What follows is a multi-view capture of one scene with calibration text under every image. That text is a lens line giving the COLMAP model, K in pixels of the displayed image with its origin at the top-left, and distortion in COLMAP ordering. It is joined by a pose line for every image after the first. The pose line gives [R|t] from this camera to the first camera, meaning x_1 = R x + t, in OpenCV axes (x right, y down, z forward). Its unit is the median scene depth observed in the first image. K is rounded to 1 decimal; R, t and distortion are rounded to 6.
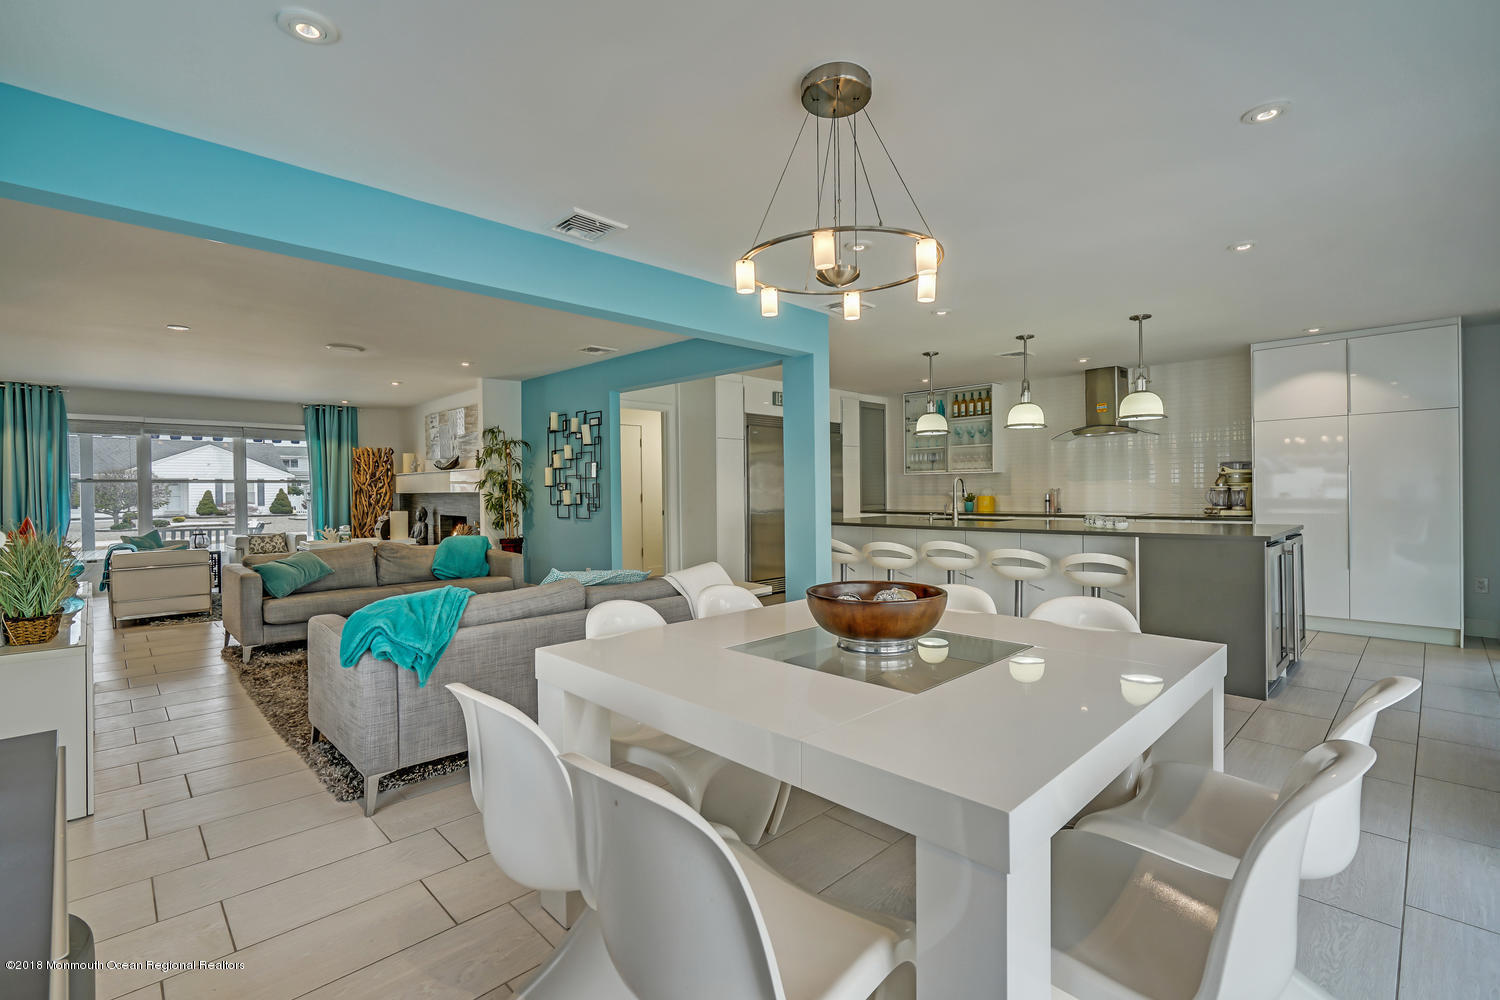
lens RADIAL K [[670.6, 0, 745.6], [0, 670.6, 496.6], [0, 0, 1]] dist [-0.004907, 0.001059]
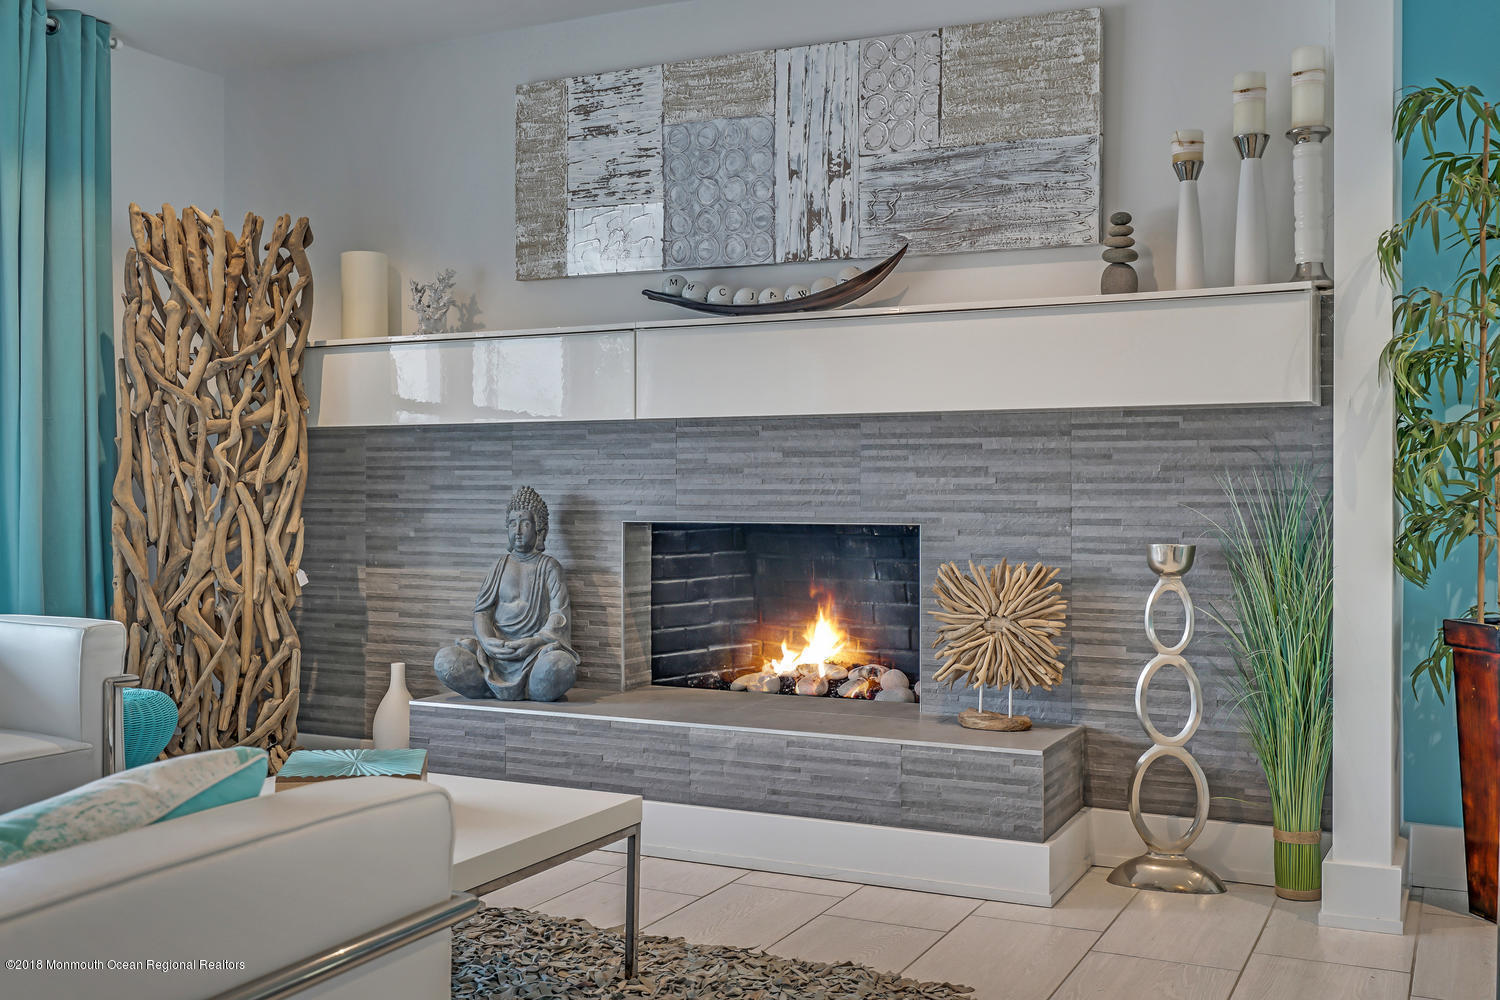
lens RADIAL K [[1462.9, 0, 745.5], [0, 1462.9, 497.5], [0, 0, 1]] dist [-0.004859, 0.008869]
pose [[0.943338, 0.009889, 0.331685, -0.666826], [-0.007620, 0.999938, -0.008141, 0.026227], [-0.331745, 0.005152, 0.943355, 0.598175]]
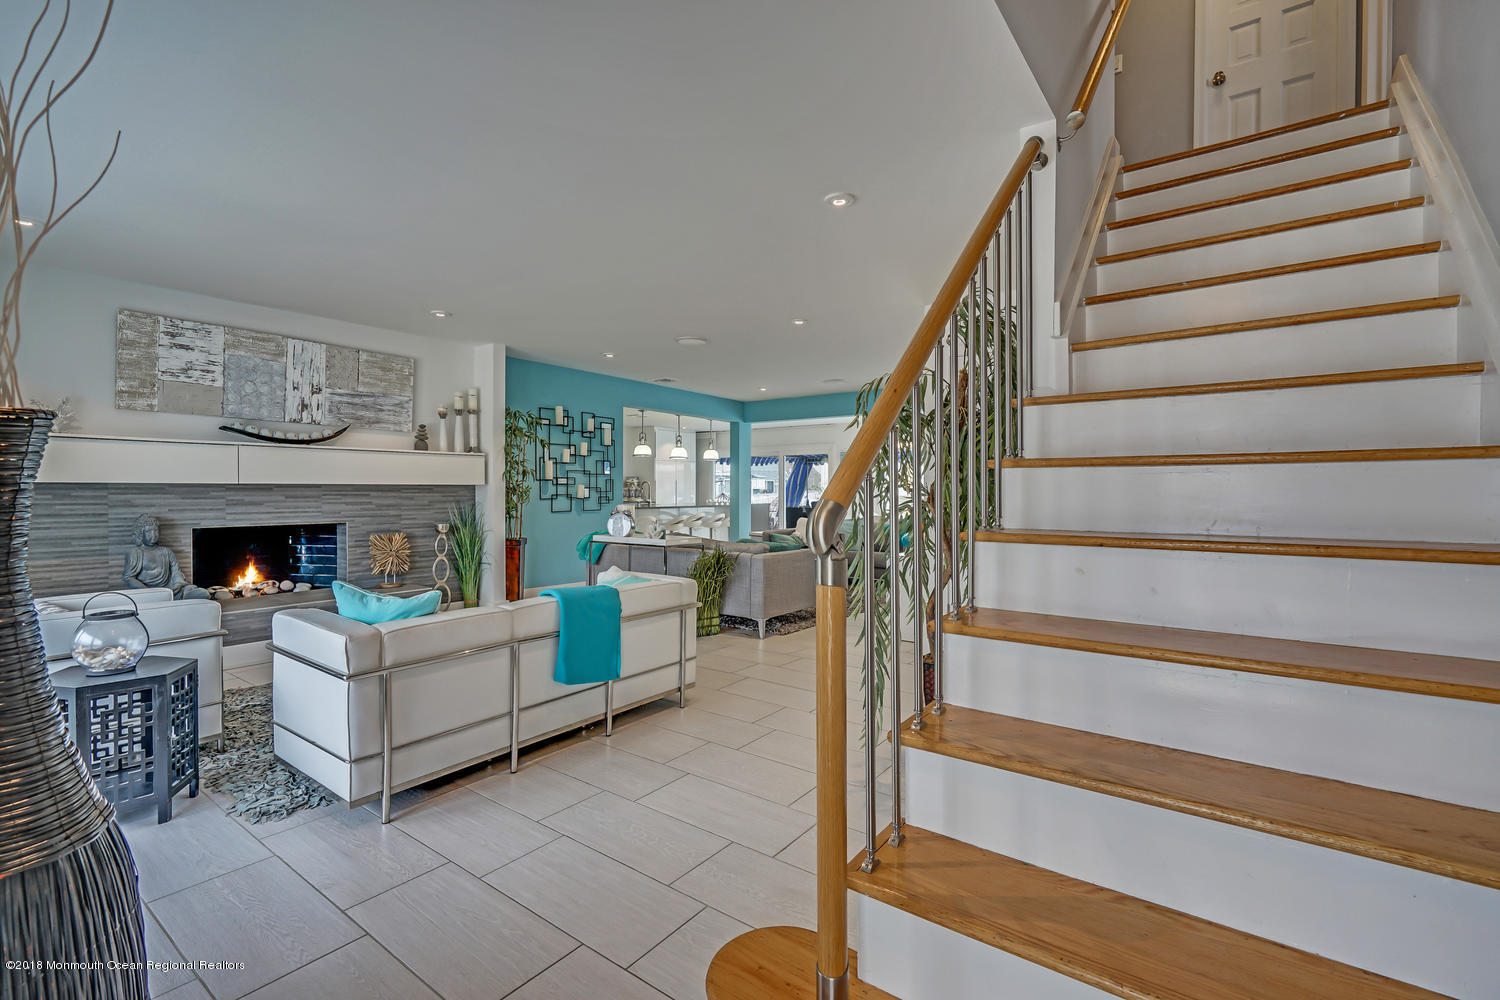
lens RADIAL K [[670.6, 0, 745.6], [0, 670.6, 496.6], [0, 0, 1]] dist [-0.004907, 0.001059]
pose [[-0.154170, 0.001356, 0.988043, -1.131298], [0.010997, 0.999939, 0.000344, 0.010328], [-0.987983, 0.010919, -0.154176, 0.766779]]
